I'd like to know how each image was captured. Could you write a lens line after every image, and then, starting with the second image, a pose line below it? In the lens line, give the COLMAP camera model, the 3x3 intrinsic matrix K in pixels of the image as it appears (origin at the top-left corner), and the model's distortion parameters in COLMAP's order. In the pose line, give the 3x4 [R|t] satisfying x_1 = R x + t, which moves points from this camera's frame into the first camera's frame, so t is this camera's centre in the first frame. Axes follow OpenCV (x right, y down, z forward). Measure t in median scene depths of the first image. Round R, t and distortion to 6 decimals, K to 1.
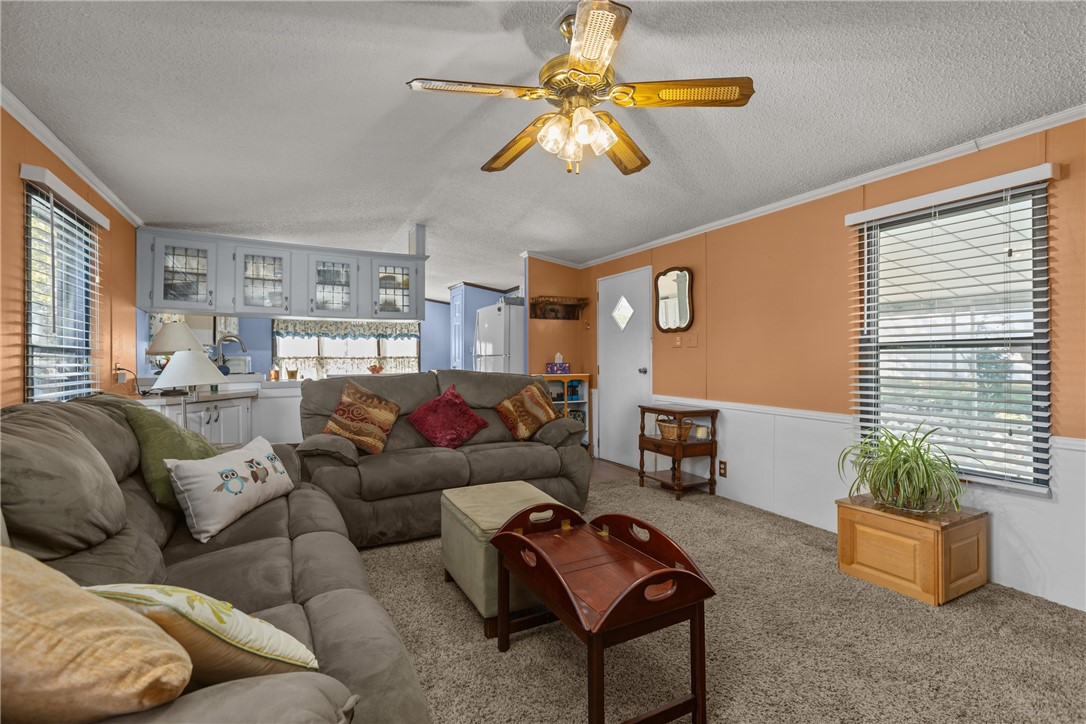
lens RADIAL K [[491.3, 0, 543.0], [0, 491.3, 362.0], [0, 0, 1]] dist [-0.004468, -0.000526]
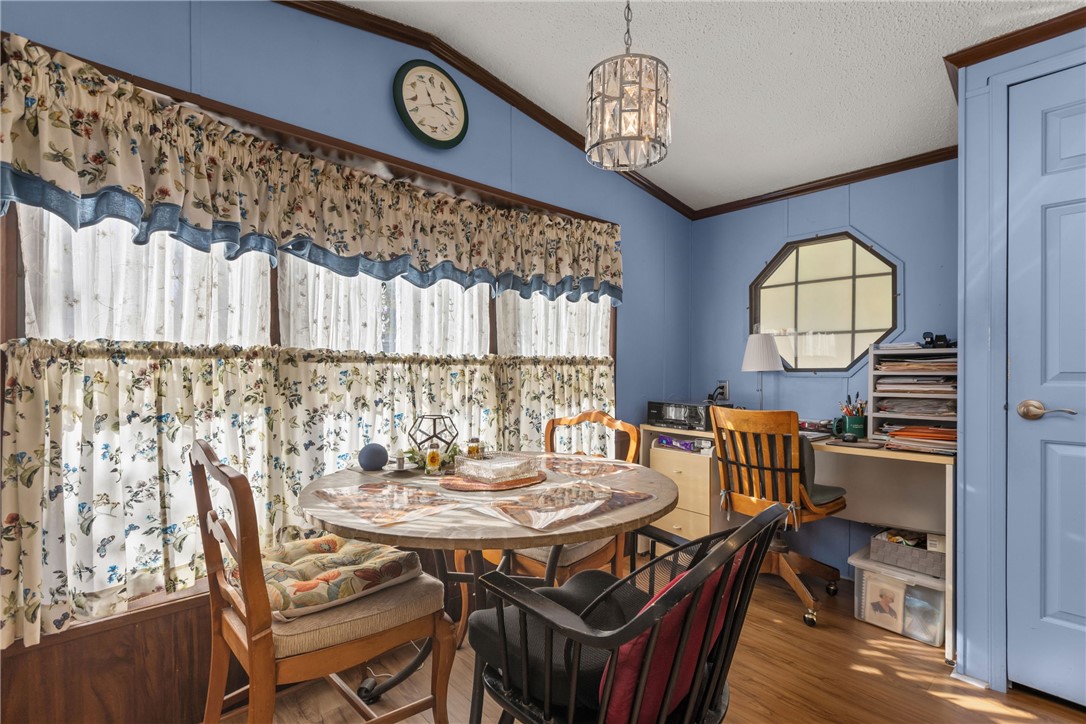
lens RADIAL K [[500.8, 0, 541.3], [0, 500.8, 370.5], [0, 0, 1]] dist [0.002158, 0.000372]
pose [[0.968472, 0.012316, 0.248818, -0.419452], [-0.011361, 0.999922, -0.005272, -0.002475], [-0.248864, 0.002279, 0.968536, 0.799859]]
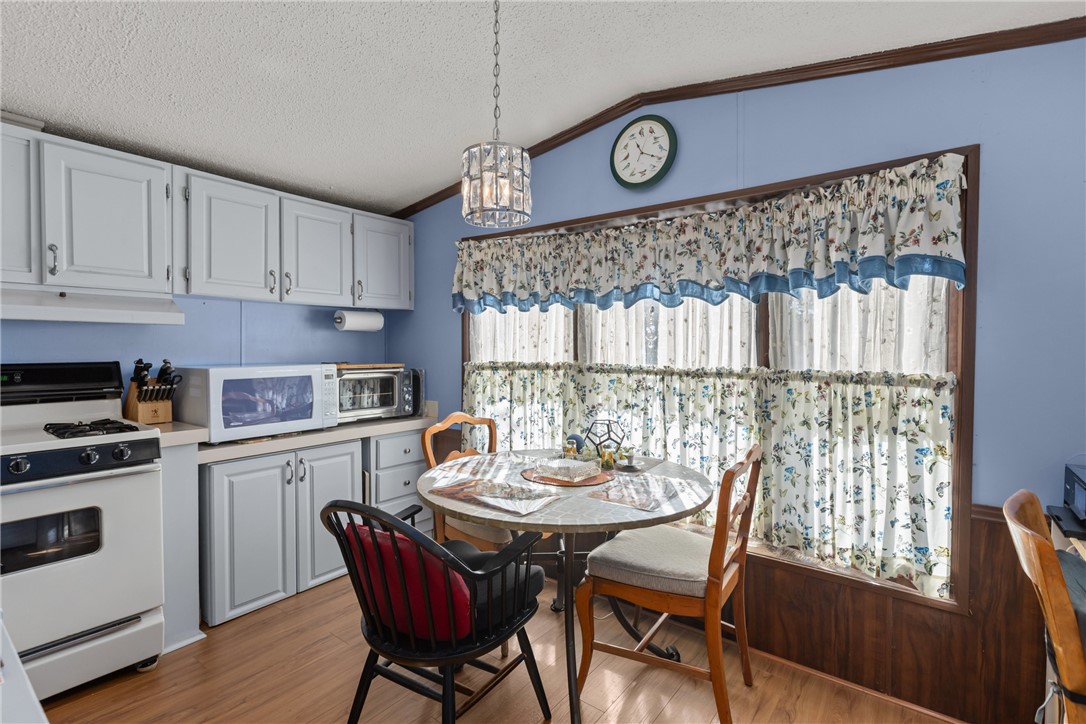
lens RADIAL K [[503.5, 0, 546.0], [0, 503.5, 357.9], [0, 0, 1]] dist [0.000333, 0.000412]
pose [[0.426978, 0.025297, -0.903908, -0.170698], [-0.011343, 0.999680, 0.022620, -0.023793], [0.904191, 0.000595, 0.427129, 0.882219]]
